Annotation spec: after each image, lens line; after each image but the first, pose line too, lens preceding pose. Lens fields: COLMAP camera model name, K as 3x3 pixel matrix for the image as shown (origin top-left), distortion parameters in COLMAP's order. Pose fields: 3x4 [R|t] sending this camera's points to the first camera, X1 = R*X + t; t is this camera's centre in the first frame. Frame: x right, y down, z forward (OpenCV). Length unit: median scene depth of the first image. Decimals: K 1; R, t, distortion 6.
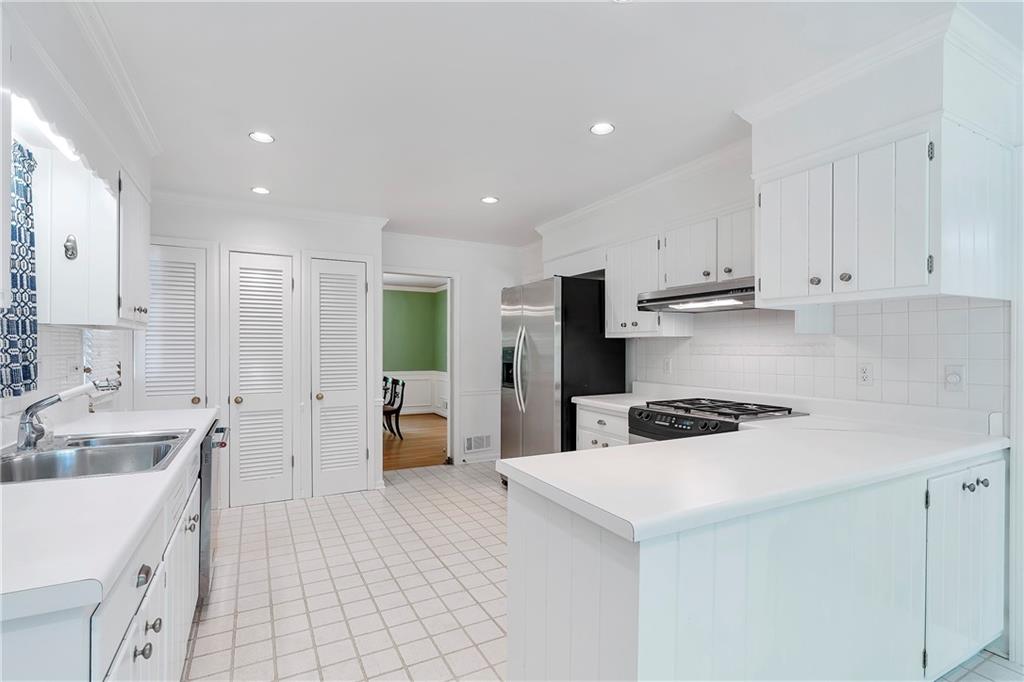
lens RADIAL K [[479.9, 0, 506.9], [0, 479.9, 344.9], [0, 0, 1]] dist [-0.002654, -0.000217]
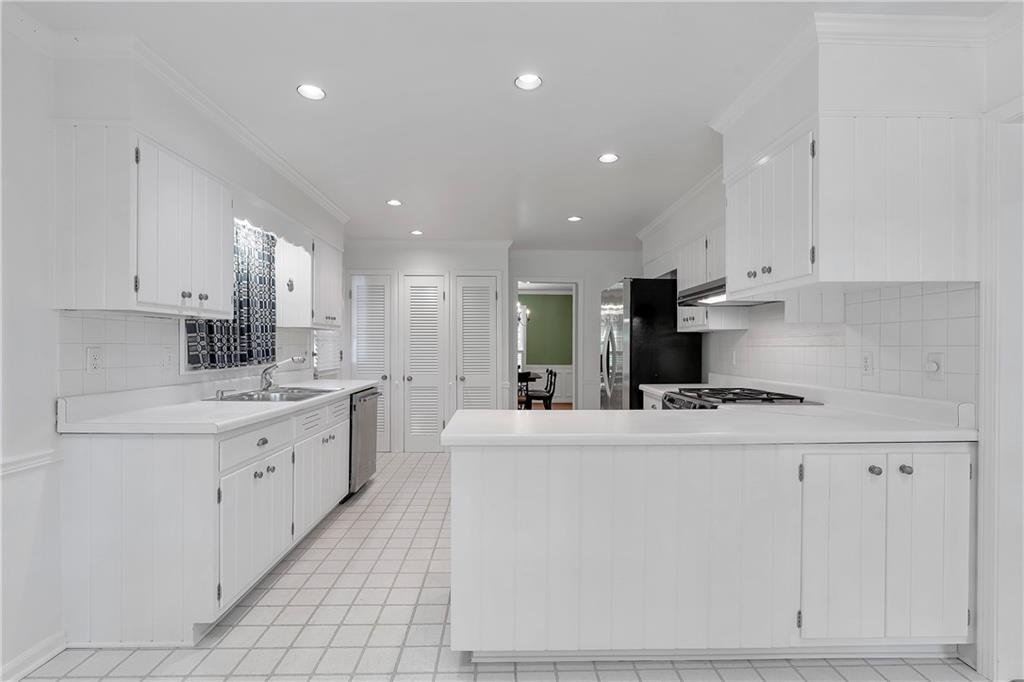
lens RADIAL K [[462.9, 0, 518.0], [0, 462.9, 345.3], [0, 0, 1]] dist [-0.002202, 0.000323]
pose [[0.896346, -0.001639, -0.443353, 0.421115], [0.001866, 0.999998, 0.000076, 0.018070], [0.443352, -0.000895, 0.896347, -0.123709]]
